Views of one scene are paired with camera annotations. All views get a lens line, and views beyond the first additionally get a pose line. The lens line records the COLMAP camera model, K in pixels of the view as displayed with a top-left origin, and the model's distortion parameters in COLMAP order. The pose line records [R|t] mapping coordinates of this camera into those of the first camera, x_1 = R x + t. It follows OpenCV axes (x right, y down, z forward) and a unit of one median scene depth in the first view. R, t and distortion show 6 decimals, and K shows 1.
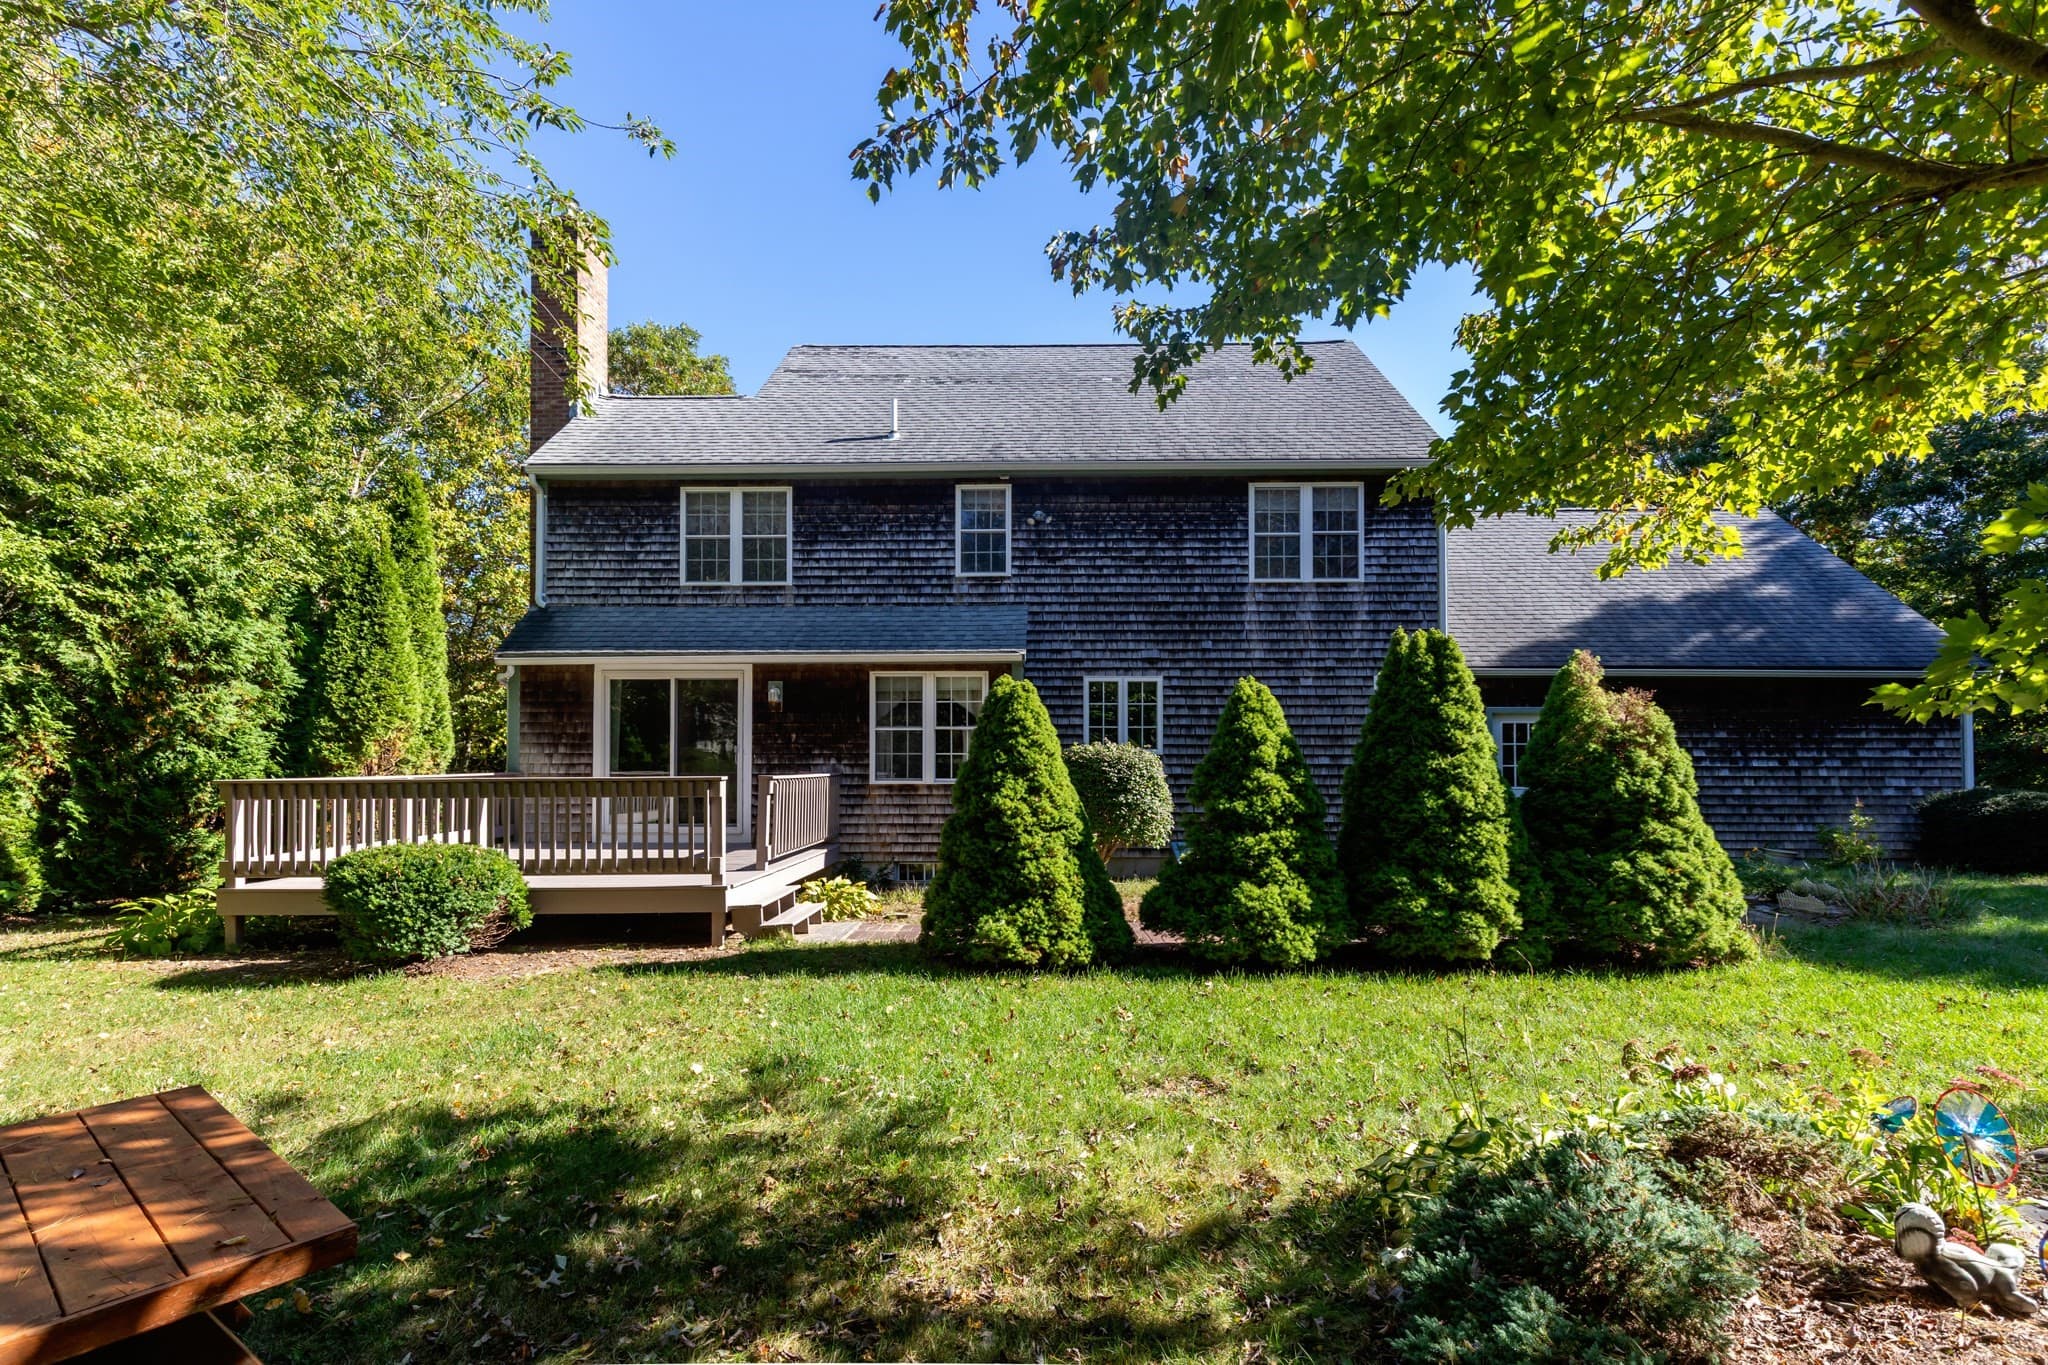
lens RADIAL K [[1039.3, 0, 959.6], [0, 1039.3, 800.0], [0, 0, 1]] dist [-0.003054, -0.000416]
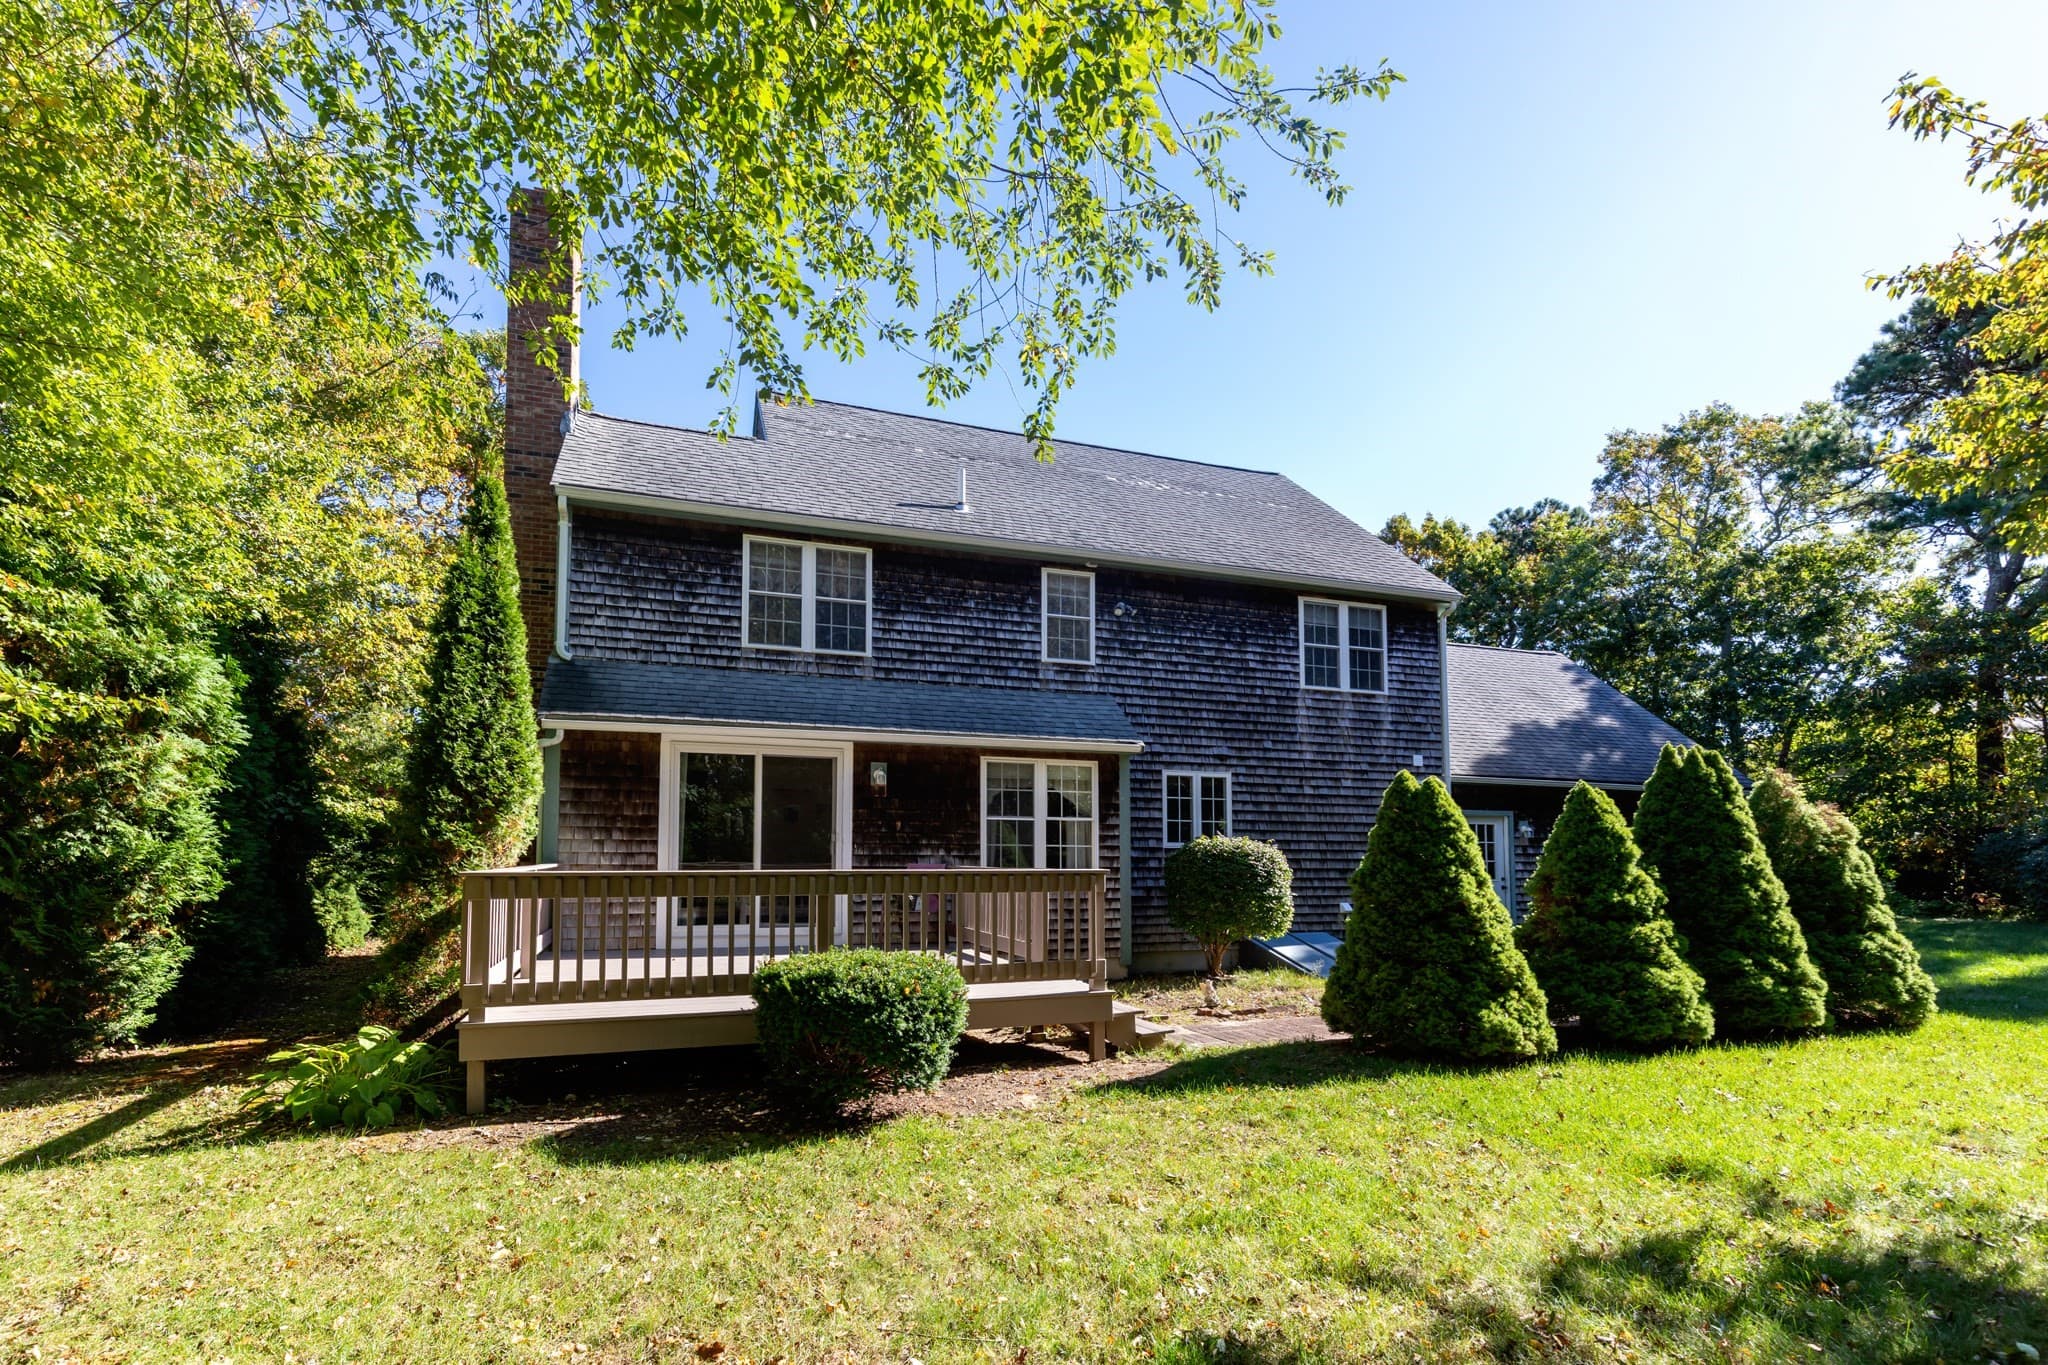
lens RADIAL K [[1053.2, 0, 1023.3], [0, 1053.2, 845.1], [0, 0, 1]] dist [-0.001556, -0.000376]
pose [[0.924966, 0.011149, 0.379885, -0.390852], [0.005831, 0.999036, -0.043518, -0.003048], [-0.380004, 0.042468, 0.924009, 0.114459]]
